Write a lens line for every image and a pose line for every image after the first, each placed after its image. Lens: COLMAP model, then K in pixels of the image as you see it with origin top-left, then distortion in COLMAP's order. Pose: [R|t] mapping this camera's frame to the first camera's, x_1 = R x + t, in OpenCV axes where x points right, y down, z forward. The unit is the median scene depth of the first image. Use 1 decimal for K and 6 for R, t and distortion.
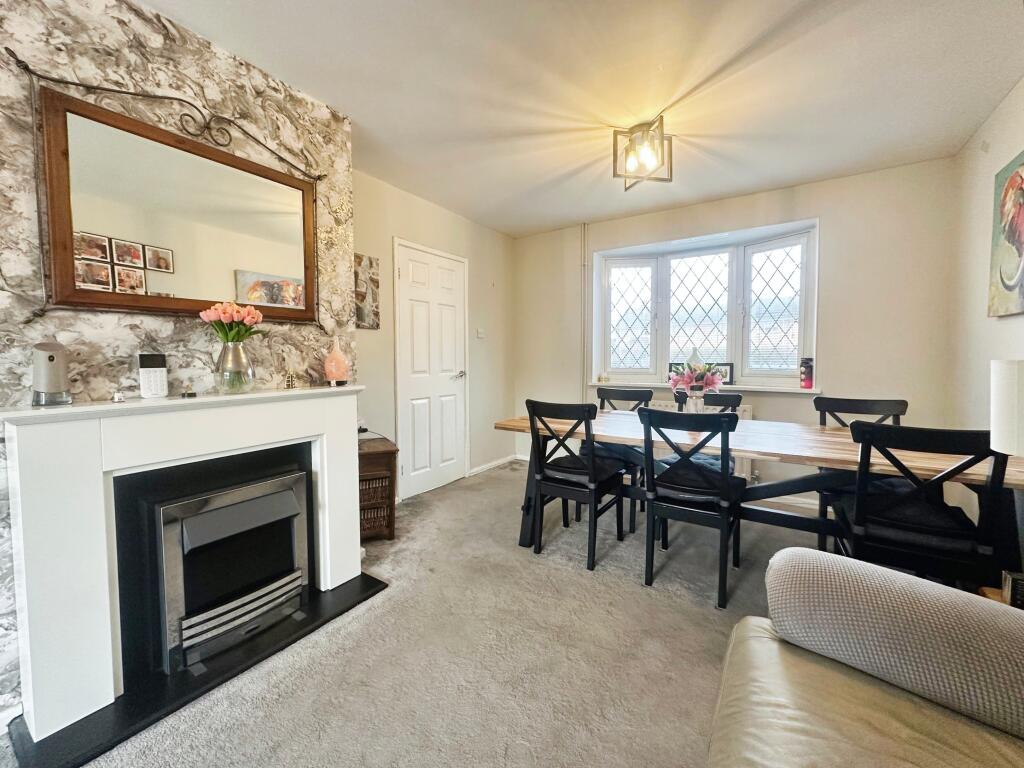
lens RADIAL K [[407.4, 0, 510.2], [0, 407.4, 353.5], [0, 0, 1]] dist [0.000699, -0.000182]
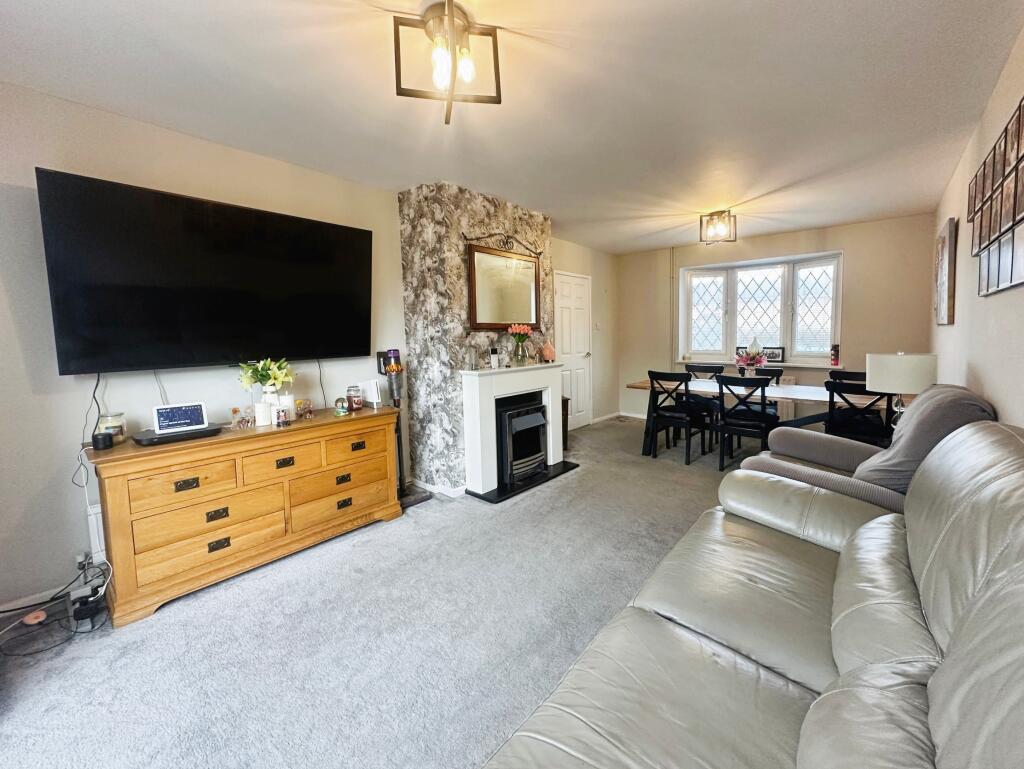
lens RADIAL K [[417.1, 0, 516.0], [0, 417.1, 334.1], [0, 0, 1]] dist [-0.001624, -0.000082]
pose [[0.991951, -0.003457, -0.126576, -0.314594], [0.005080, 0.999909, 0.012503, -0.073783], [0.126522, -0.013045, 0.991878, -0.904644]]
